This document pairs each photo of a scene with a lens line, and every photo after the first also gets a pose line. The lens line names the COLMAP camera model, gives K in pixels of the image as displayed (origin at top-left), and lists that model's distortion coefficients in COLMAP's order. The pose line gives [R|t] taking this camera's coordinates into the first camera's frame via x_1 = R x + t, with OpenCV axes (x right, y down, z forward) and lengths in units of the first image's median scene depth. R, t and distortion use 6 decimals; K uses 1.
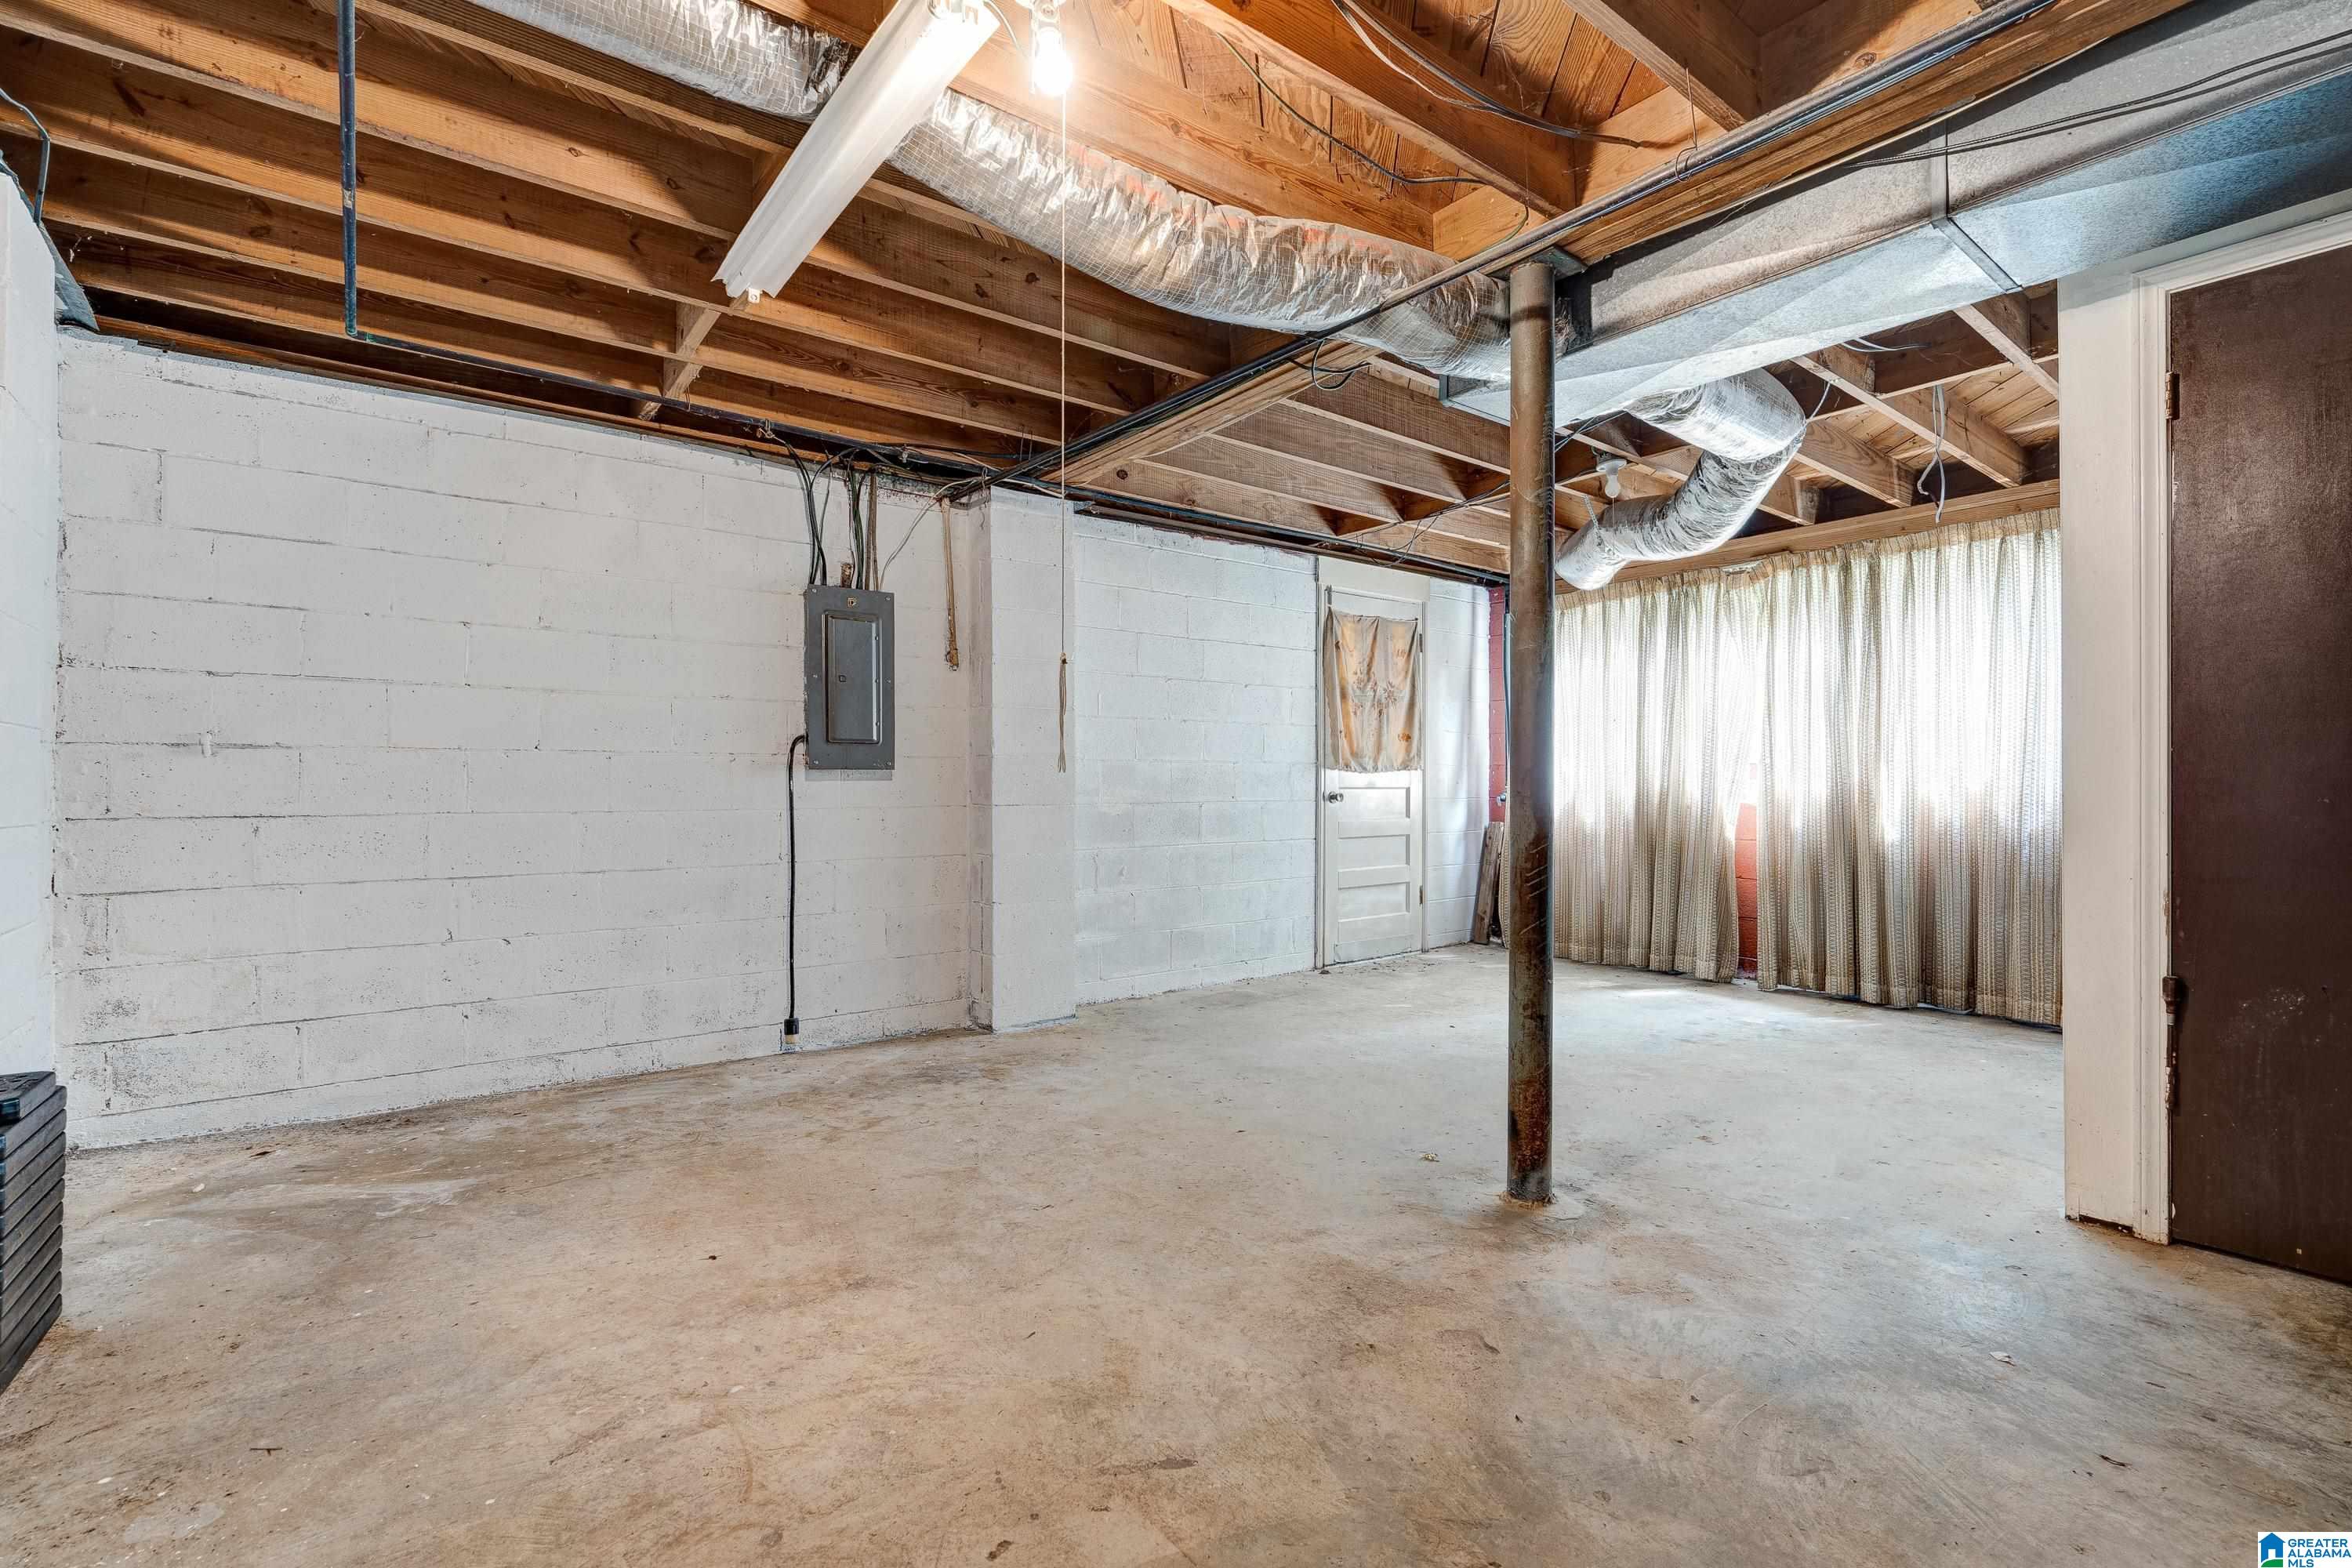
lens RADIAL K [[1066.0, 0, 1187.4], [0, 1066.0, 785.7], [0, 0, 1]] dist [-0.007906, 0.004232]
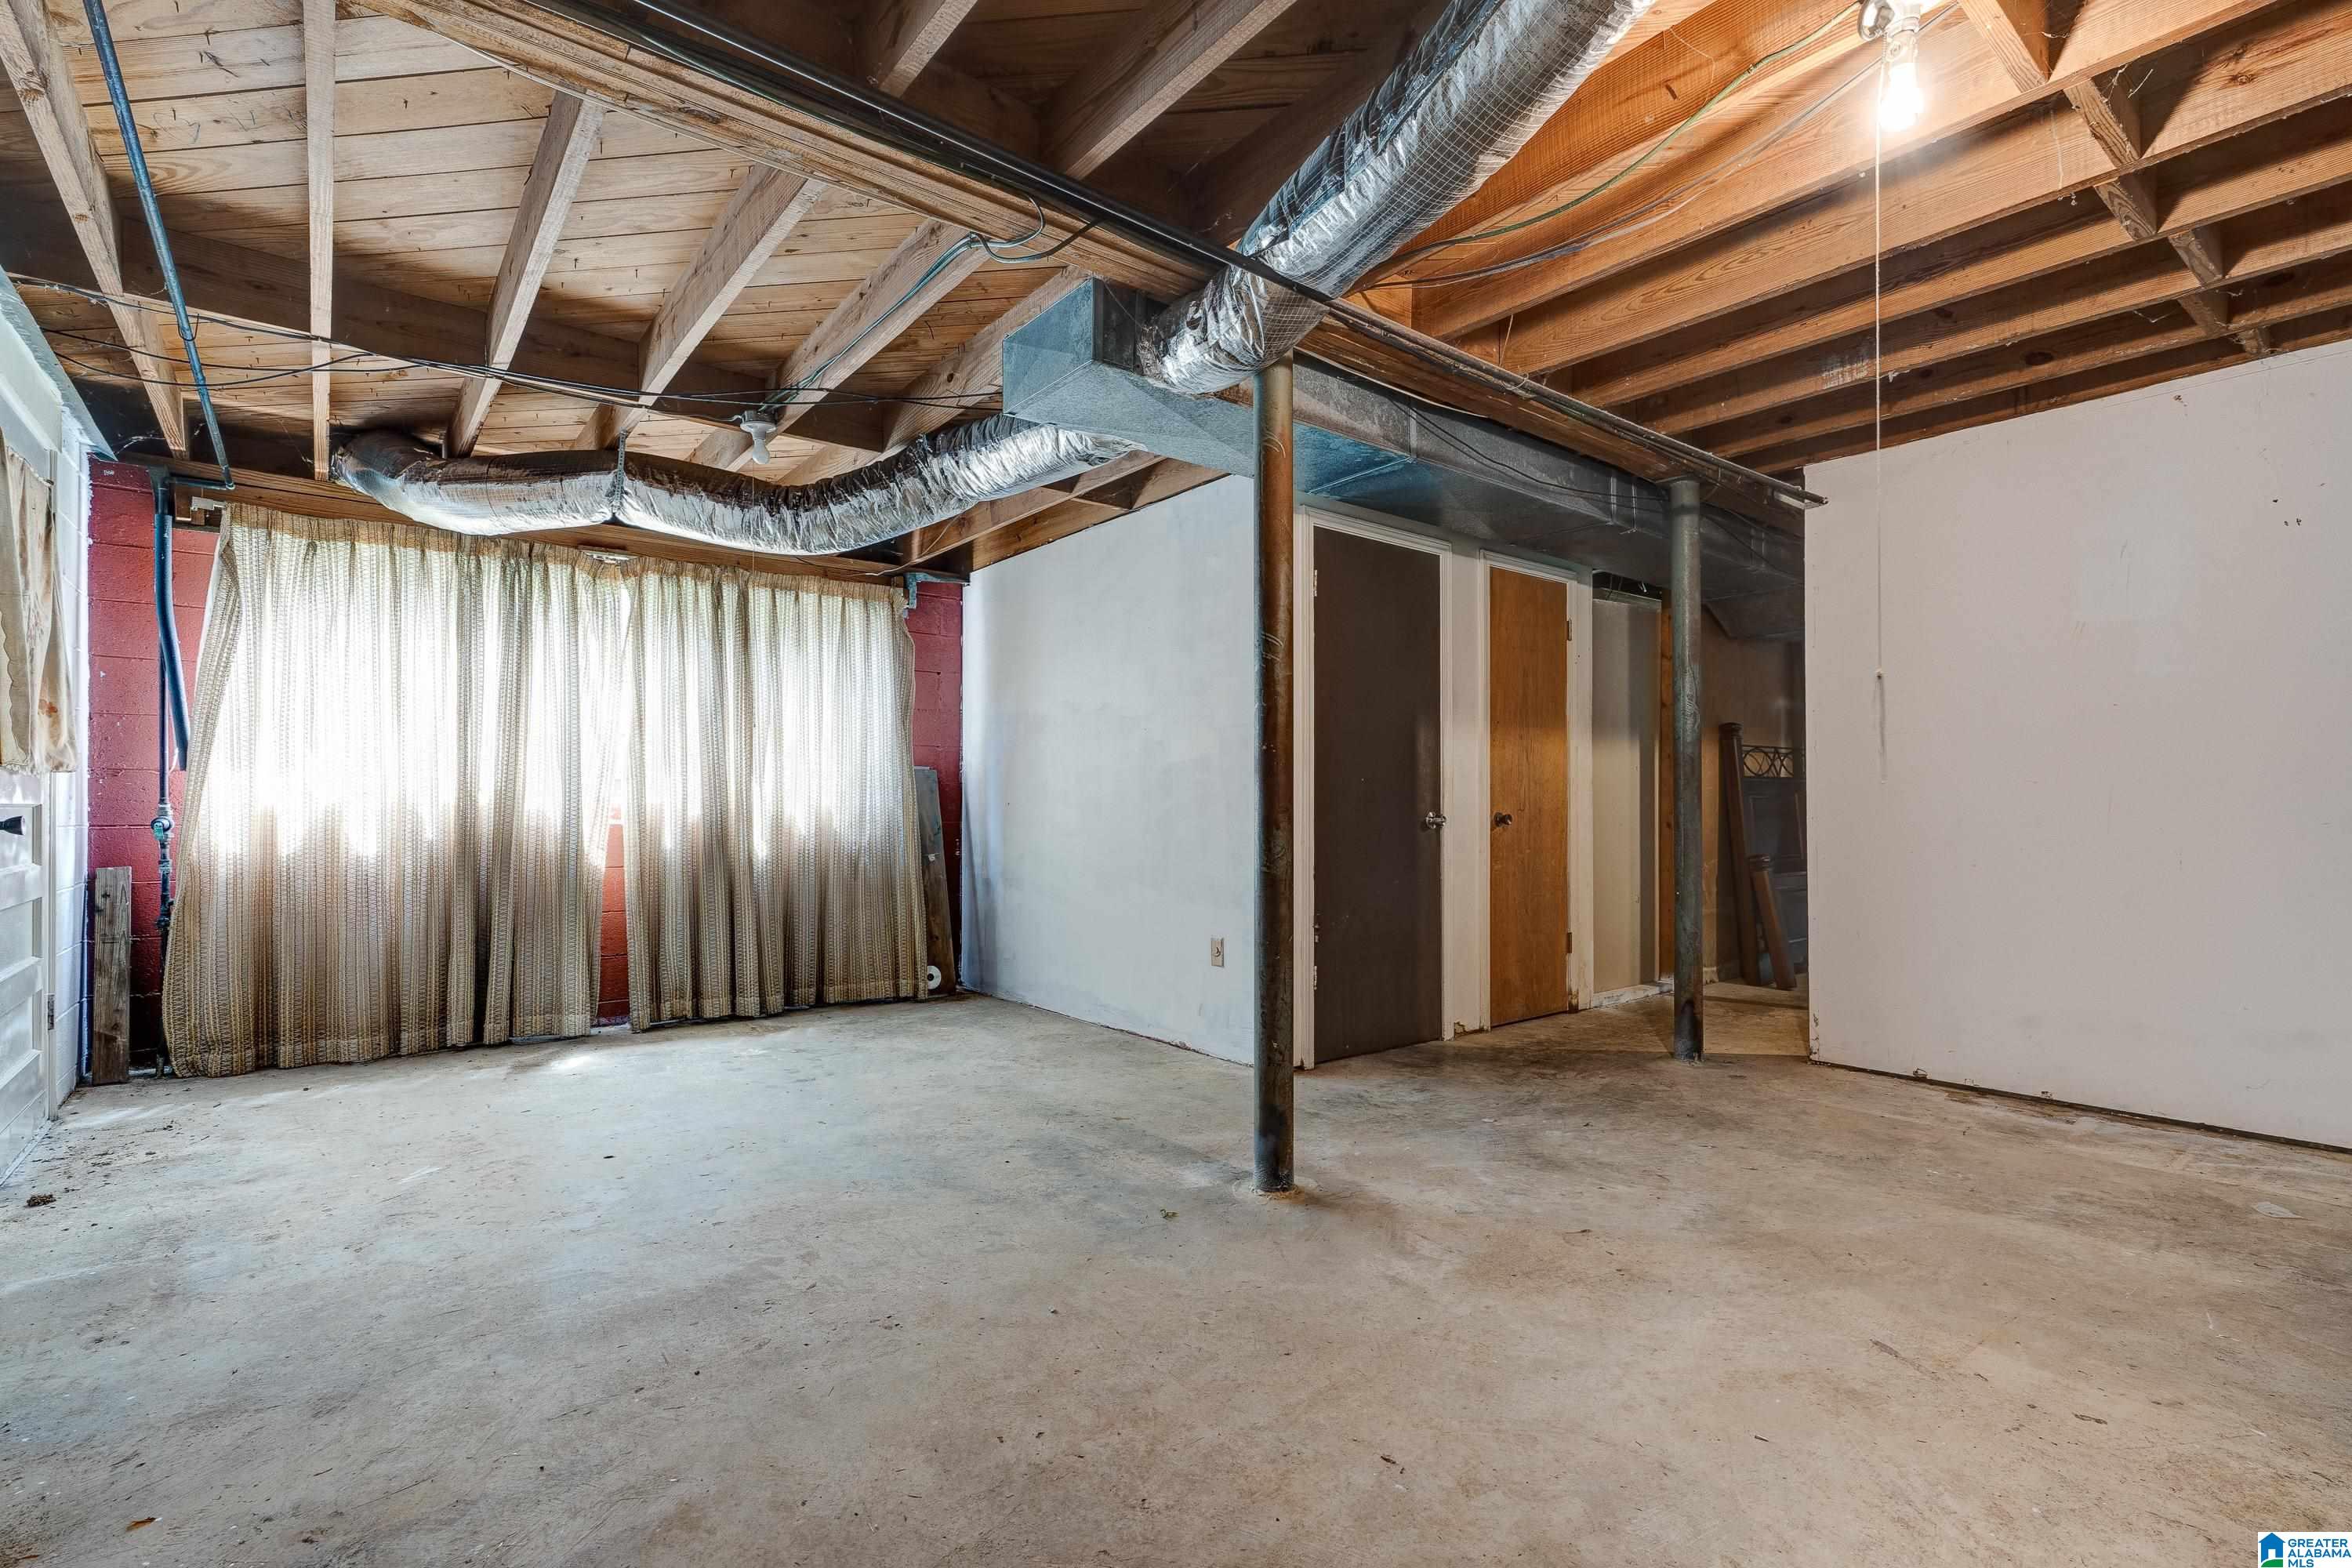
lens RADIAL K [[1066.0, 0, 1185.4], [0, 1066.0, 804.7], [0, 0, 1]] dist [-0.007906, 0.004232]
pose [[-0.012592, 0.008094, 0.999888, -0.438700], [-0.001379, 0.999966, -0.008112, 0.006490], [-0.999920, -0.001481, -0.012580, 0.647627]]
